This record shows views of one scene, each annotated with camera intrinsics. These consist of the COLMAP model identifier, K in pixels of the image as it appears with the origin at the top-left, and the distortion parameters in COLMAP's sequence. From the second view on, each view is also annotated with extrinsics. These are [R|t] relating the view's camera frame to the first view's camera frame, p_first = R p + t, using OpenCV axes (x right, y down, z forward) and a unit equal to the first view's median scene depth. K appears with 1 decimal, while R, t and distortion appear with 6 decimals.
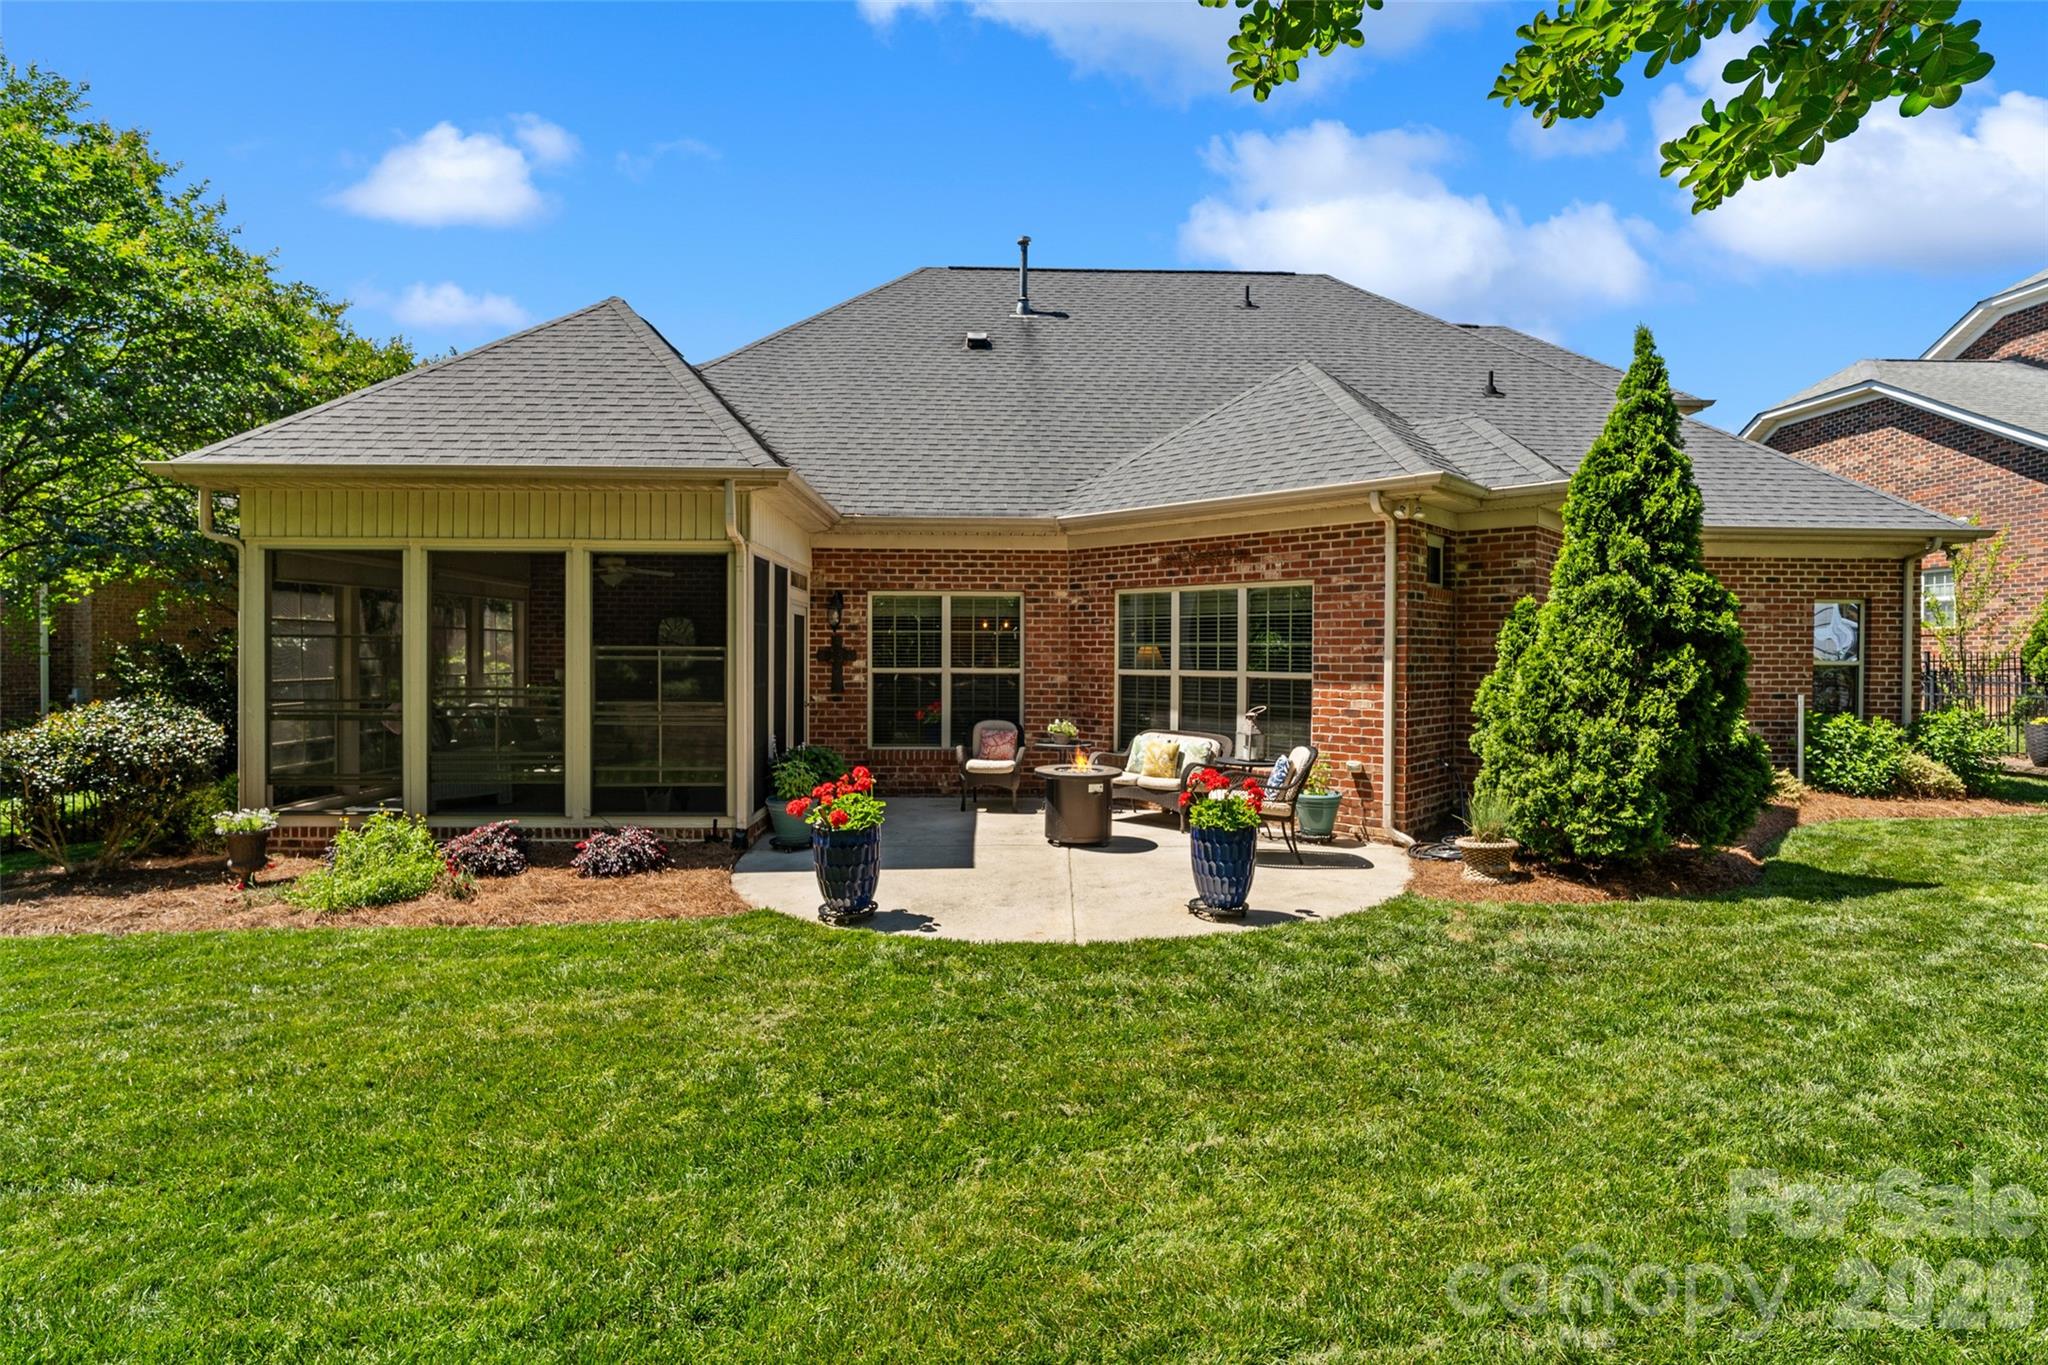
lens RADIAL K [[976.5, 0, 1010.4], [0, 976.5, 665.8], [0, 0, 1]] dist [-0.017743, 0.006751]
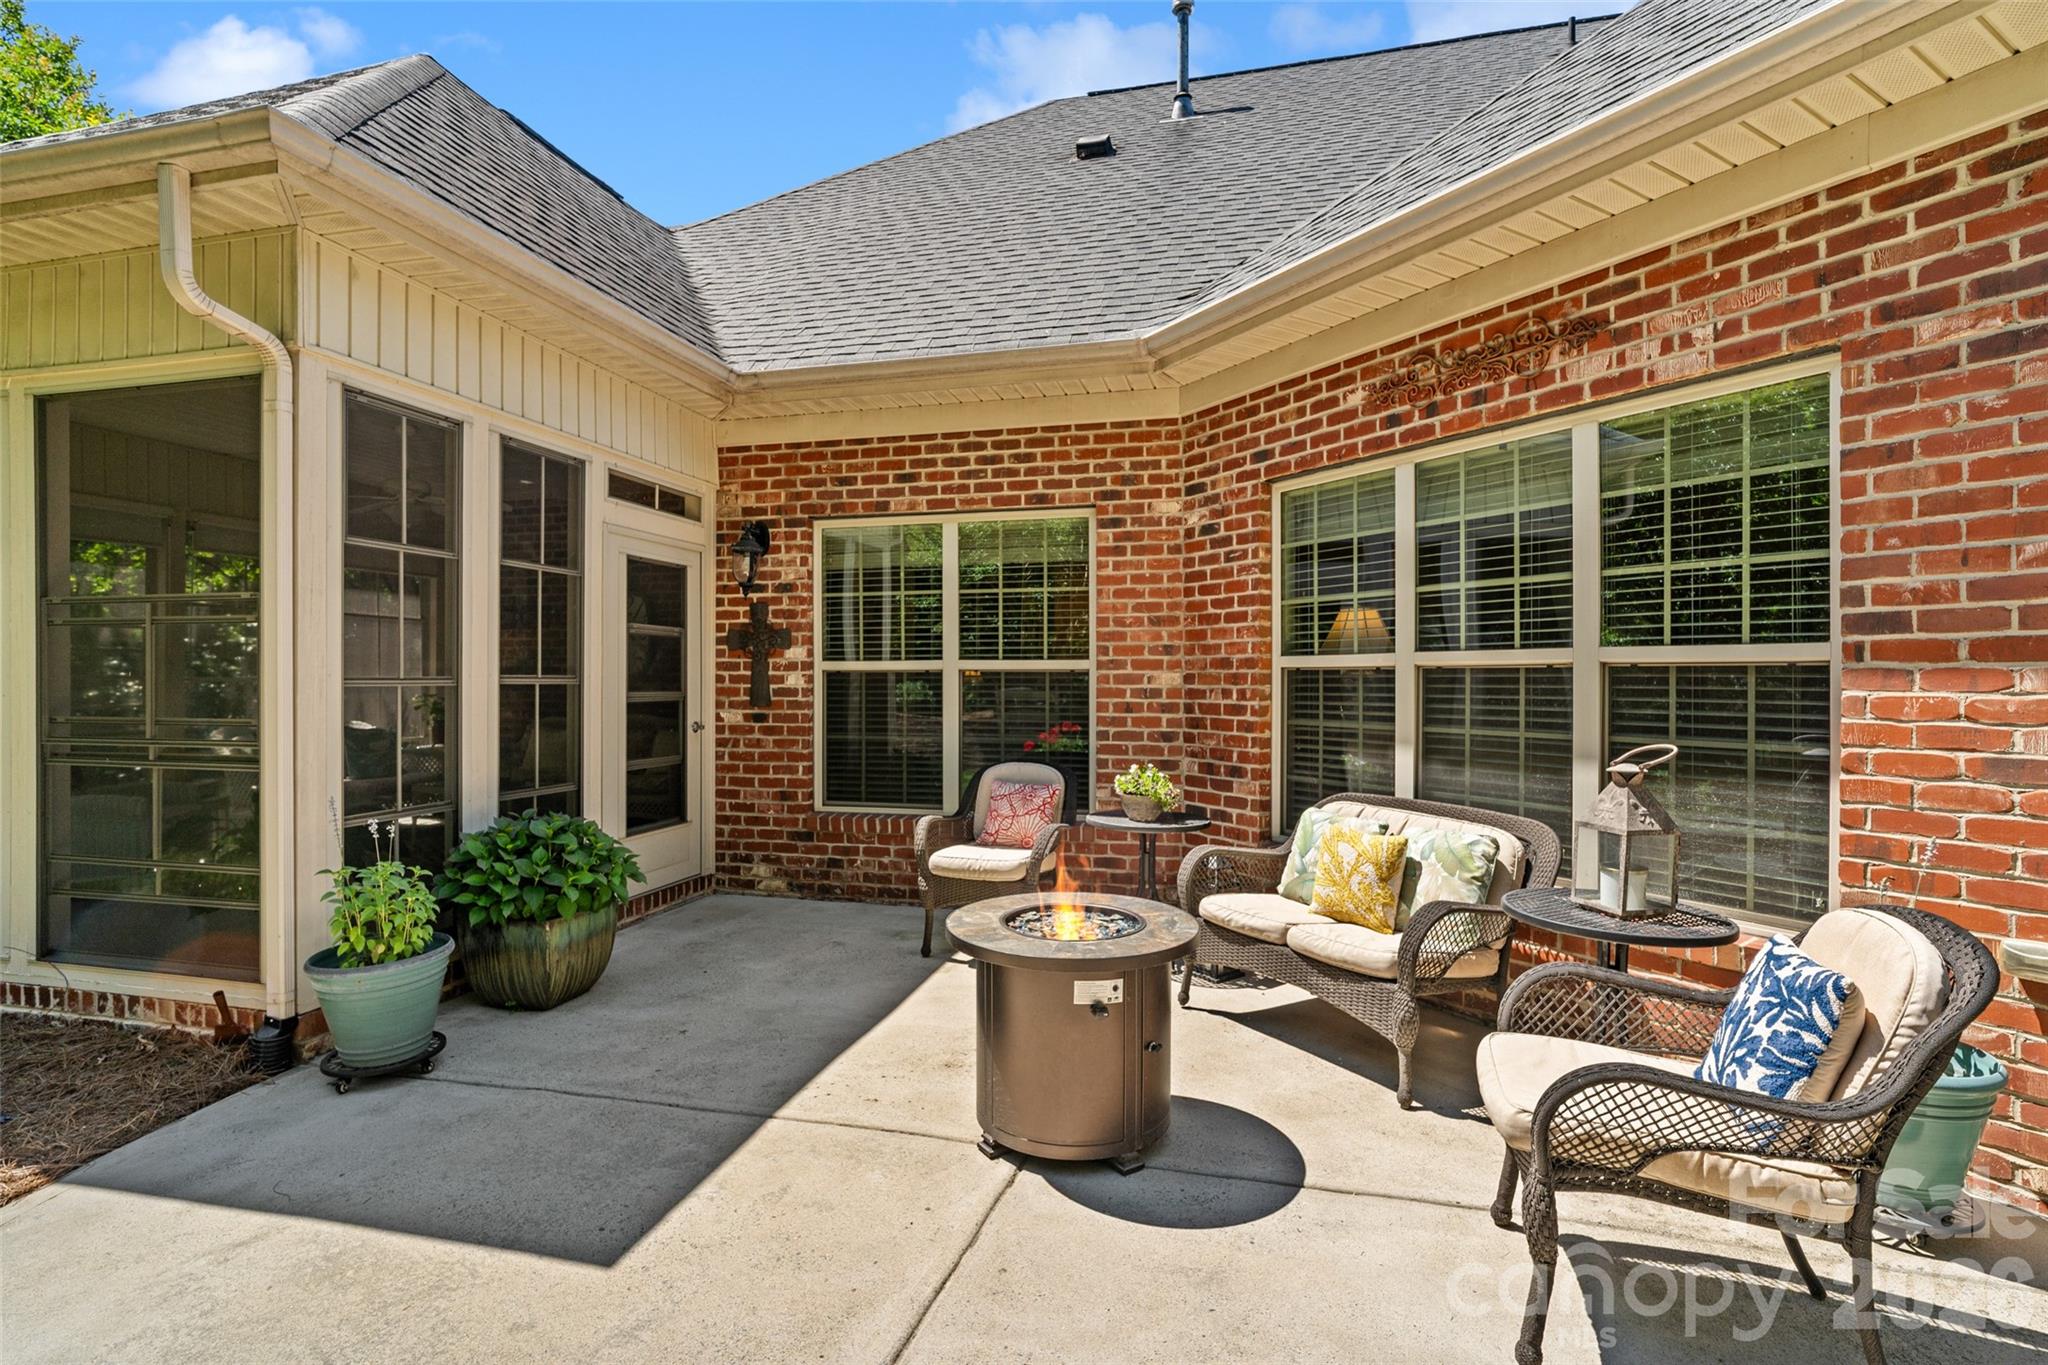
lens RADIAL K [[976.5, 0, 1014.1], [0, 976.5, 681.1], [0, 0, 1]] dist [-0.017743, 0.006751]
pose [[0.961820, -0.004758, -0.273643, 0.135513], [0.002207, 0.999951, -0.009629, 0.022689], [0.273676, 0.008658, 0.961783, 0.614947]]
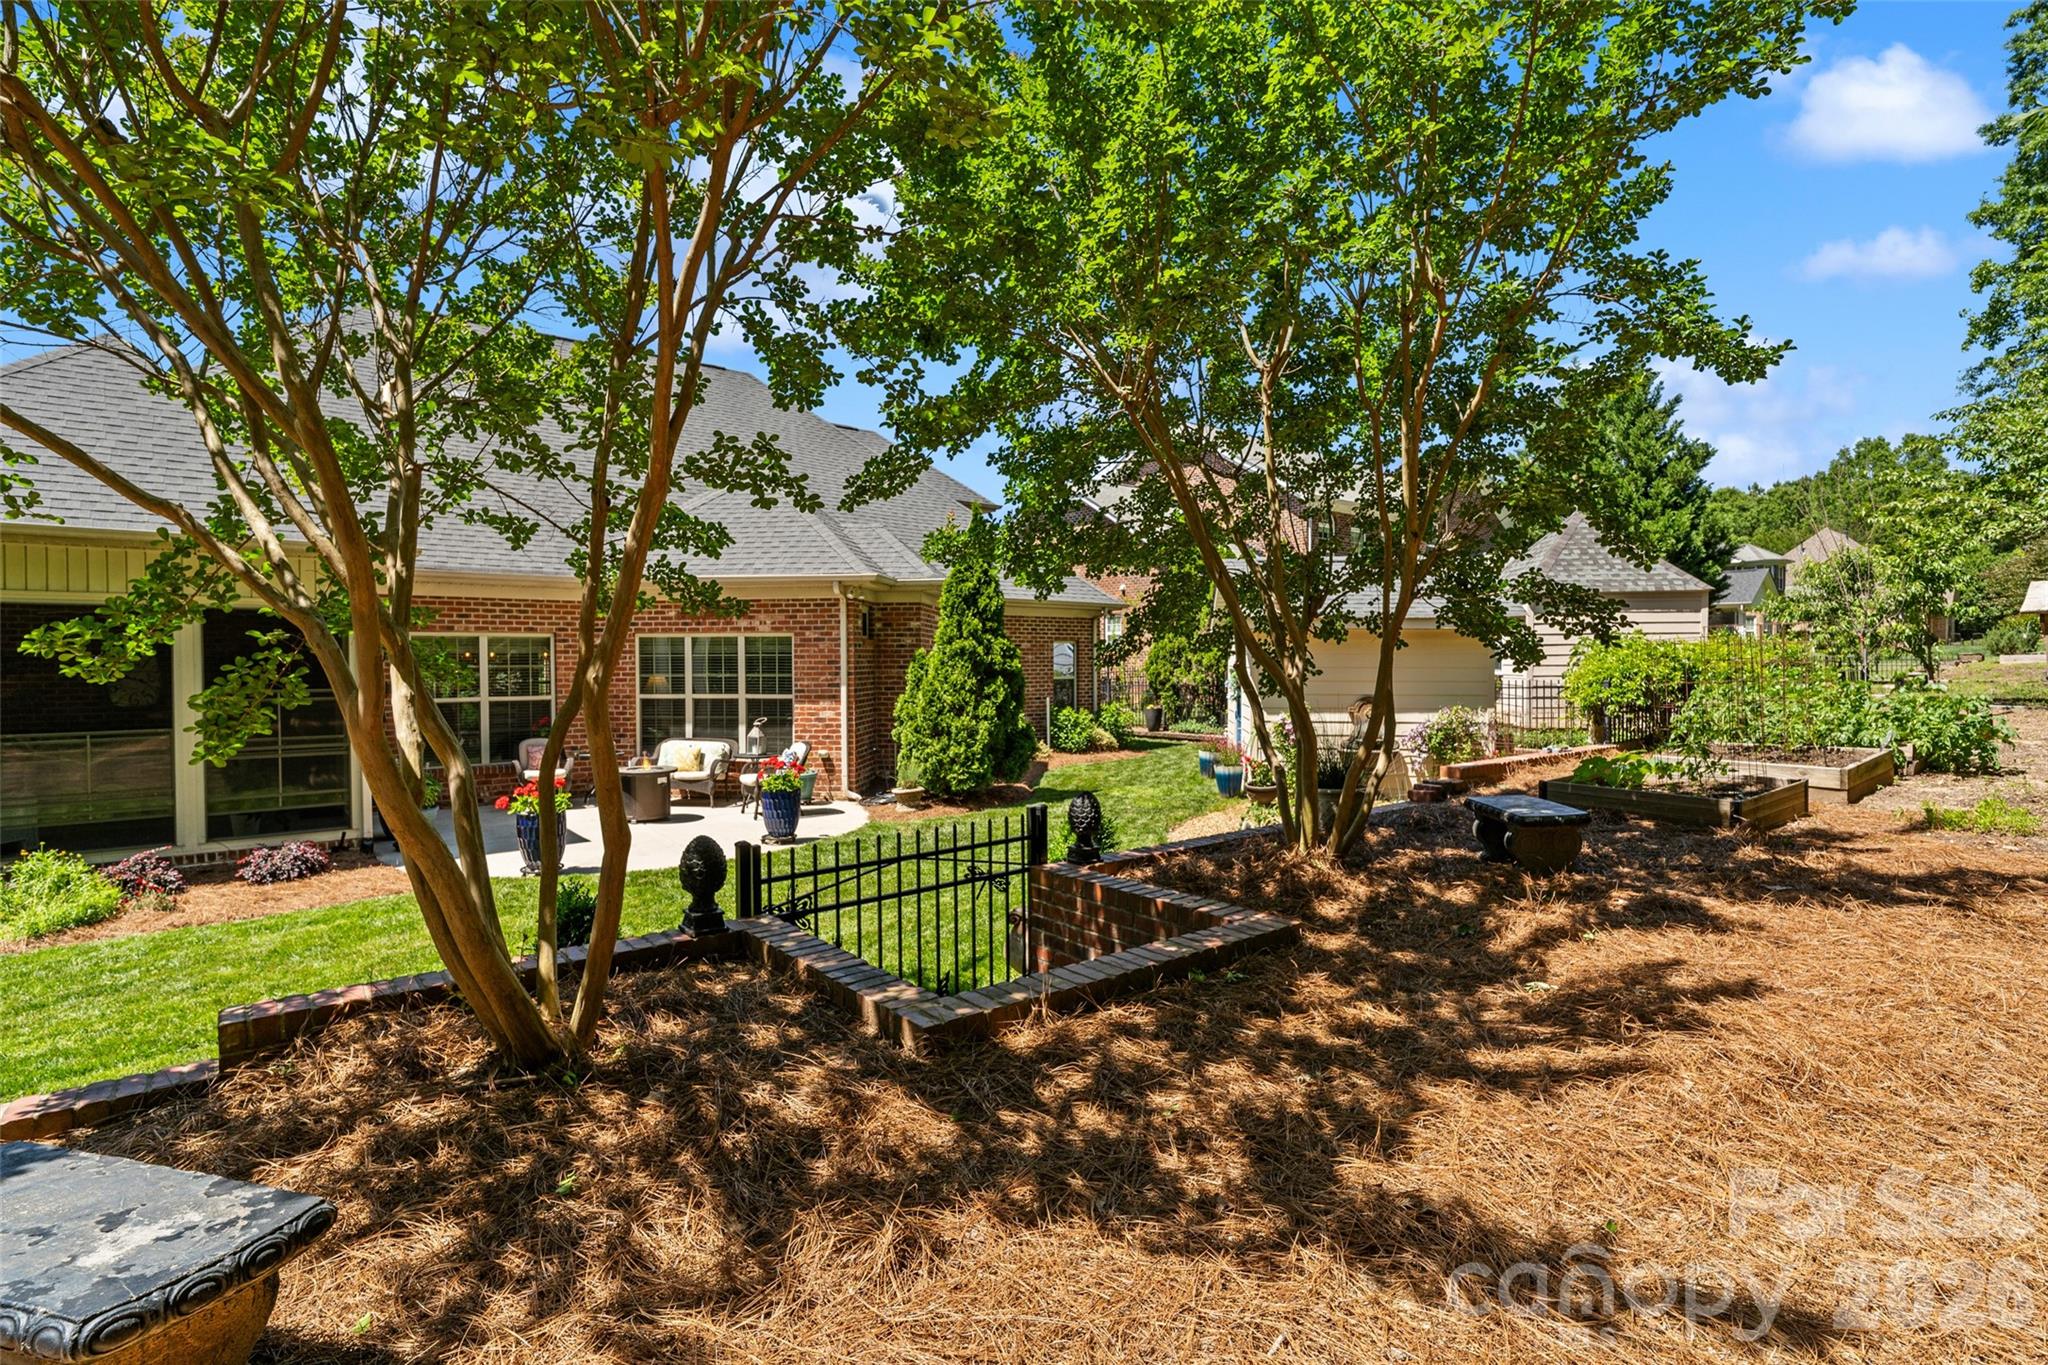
lens RADIAL K [[976.5, 0, 1032.3], [0, 976.5, 684.2], [0, 0, 1]] dist [-0.017743, 0.006751]
pose [[0.787598, -0.023339, 0.615748, -0.327808], [0.014317, 0.999706, 0.019579, -0.032806], [-0.616023, -0.006605, 0.787700, -0.418238]]
